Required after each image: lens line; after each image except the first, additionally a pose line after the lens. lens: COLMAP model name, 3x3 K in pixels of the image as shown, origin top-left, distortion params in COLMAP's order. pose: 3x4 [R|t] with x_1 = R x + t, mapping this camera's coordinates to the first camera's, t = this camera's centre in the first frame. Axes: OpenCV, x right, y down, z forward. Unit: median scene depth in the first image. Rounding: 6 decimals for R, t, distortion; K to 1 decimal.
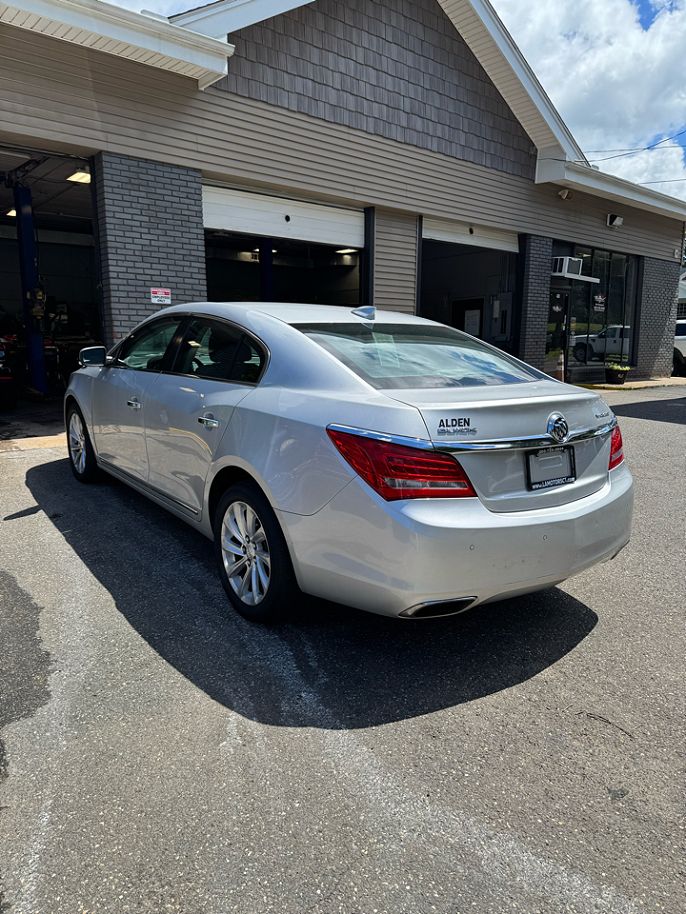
lens RADIAL K [[644.0, 0, 348.6], [0, 644.0, 450.8], [0, 0, 1]] dist [0.032768, -0.044541]
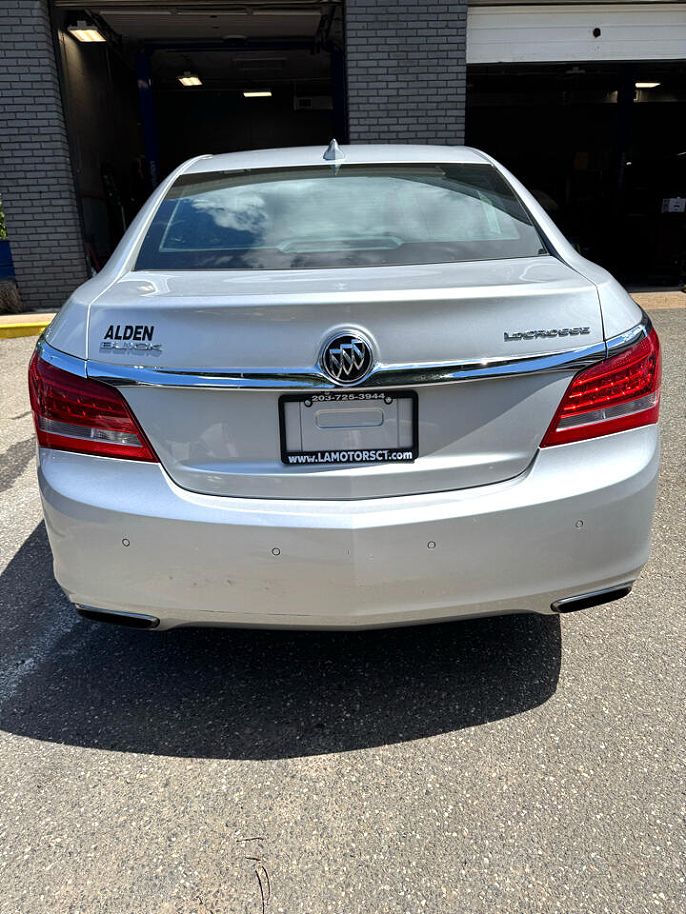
lens RADIAL K [[644.0, 0, 348.6], [0, 644.0, 450.8], [0, 0, 1]] dist [0.032768, -0.044541]
pose [[0.815061, 0.165927, -0.555106, 0.581296], [-0.060717, 0.977300, 0.202974, -0.060789], [0.576184, -0.131732, 0.806634, 0.539979]]
